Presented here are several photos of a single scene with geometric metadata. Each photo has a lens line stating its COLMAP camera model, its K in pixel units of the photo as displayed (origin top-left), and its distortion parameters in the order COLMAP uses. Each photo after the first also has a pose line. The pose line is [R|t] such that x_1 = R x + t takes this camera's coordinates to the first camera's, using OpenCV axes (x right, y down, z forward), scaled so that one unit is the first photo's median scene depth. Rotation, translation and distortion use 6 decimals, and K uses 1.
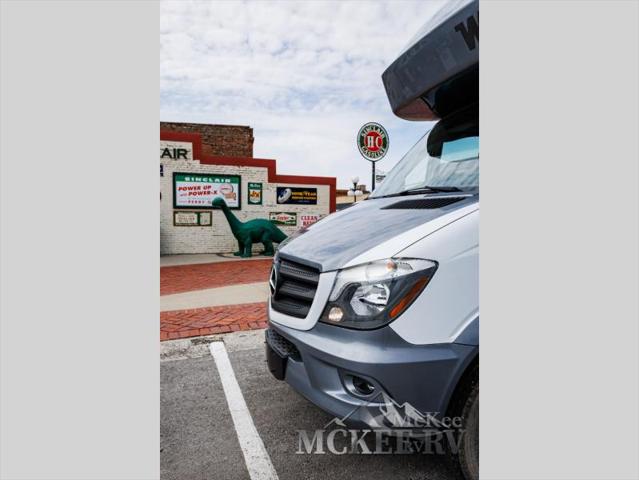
lens RADIAL K [[366.6, 0, 328.9], [0, 366.6, 234.6], [0, 0, 1]] dist [0.022583, -0.000646]
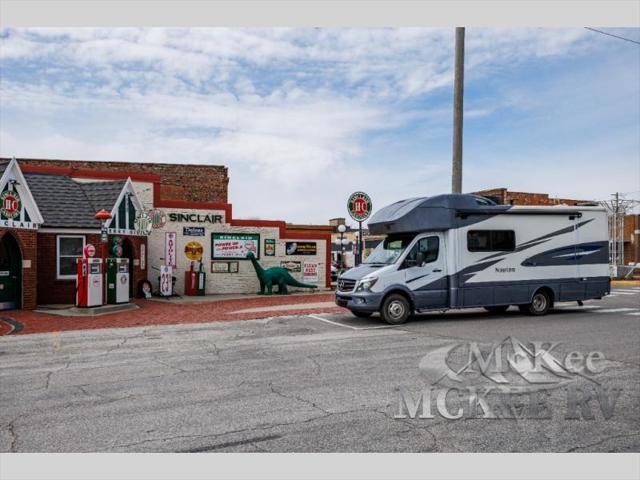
lens RADIAL K [[495.8, 0, 323.5], [0, 495.8, 258.6], [0, 0, 1]] dist [0.026634, -0.020733]
pose [[0.998337, -0.006057, 0.057321, -0.120354], [0.008968, 0.998675, -0.050679, 0.019640], [-0.056938, 0.051109, 0.997069, -0.808628]]
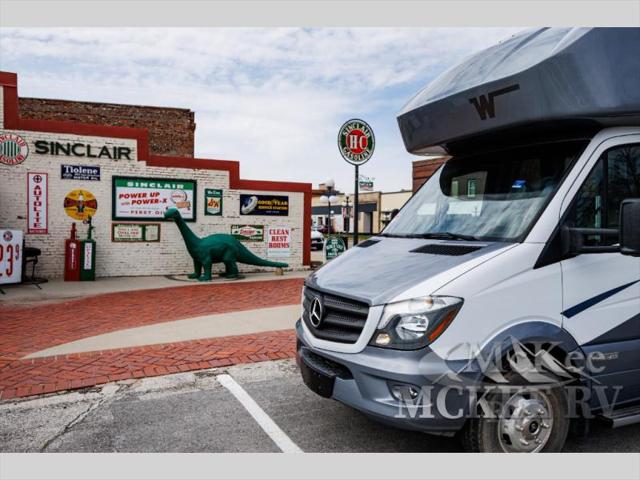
lens RADIAL K [[479.0, 0, 325.2], [0, 479.0, 239.1], [0, 0, 1]] dist [0.021838, -0.005330]
pose [[0.996583, 0.005152, 0.082438, -0.043942], [-0.003782, 0.999852, -0.016768, -0.013949], [-0.082512, 0.016399, 0.996455, -0.088623]]
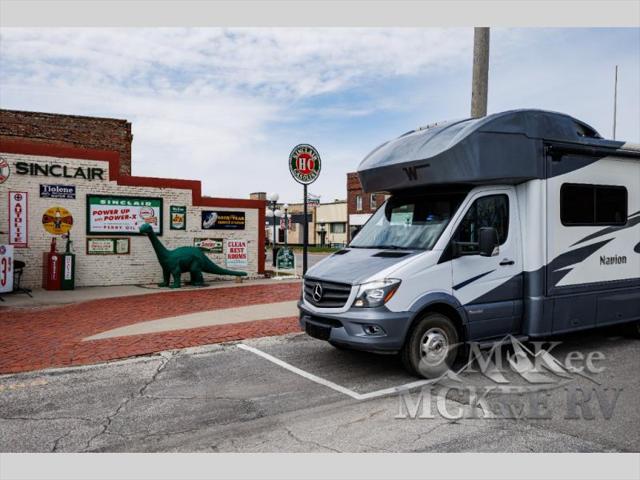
lens RADIAL K [[495.8, 0, 316.3], [0, 495.8, 246.8], [0, 0, 1]] dist [0.026634, -0.020733]
pose [[0.979442, -0.002928, 0.201703, -0.122711], [0.007762, 0.999701, -0.023180, -0.010167], [-0.201575, 0.024269, 0.979172, -0.284425]]
